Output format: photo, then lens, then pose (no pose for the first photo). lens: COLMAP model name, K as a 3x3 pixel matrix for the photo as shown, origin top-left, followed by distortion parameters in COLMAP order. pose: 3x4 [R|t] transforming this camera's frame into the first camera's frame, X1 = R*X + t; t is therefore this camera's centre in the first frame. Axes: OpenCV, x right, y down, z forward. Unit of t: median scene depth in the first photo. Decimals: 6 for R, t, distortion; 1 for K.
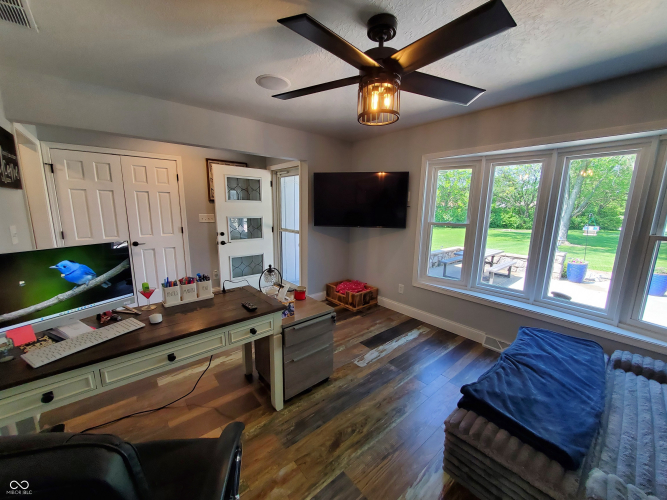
lens RADIAL K [[262.5, 0, 335.2], [0, 262.5, 250.4], [0, 0, 1]] dist [0.000034, 0.000092]
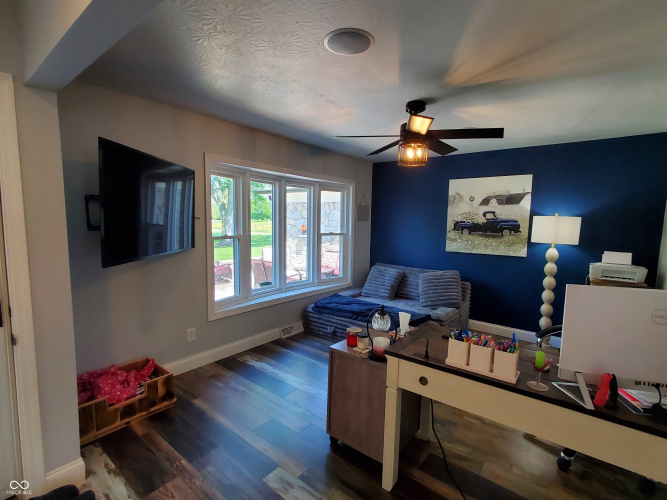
lens RADIAL K [[322.9, 0, 335.0], [0, 322.9, 253.5], [0, 0, 1]] dist [-0.000295, -0.000059]
pose [[-0.197181, -0.120593, 0.972922, -0.785934], [0.132165, 0.980076, 0.148266, -0.176189], [-0.971417, 0.157822, -0.177315, 0.925502]]
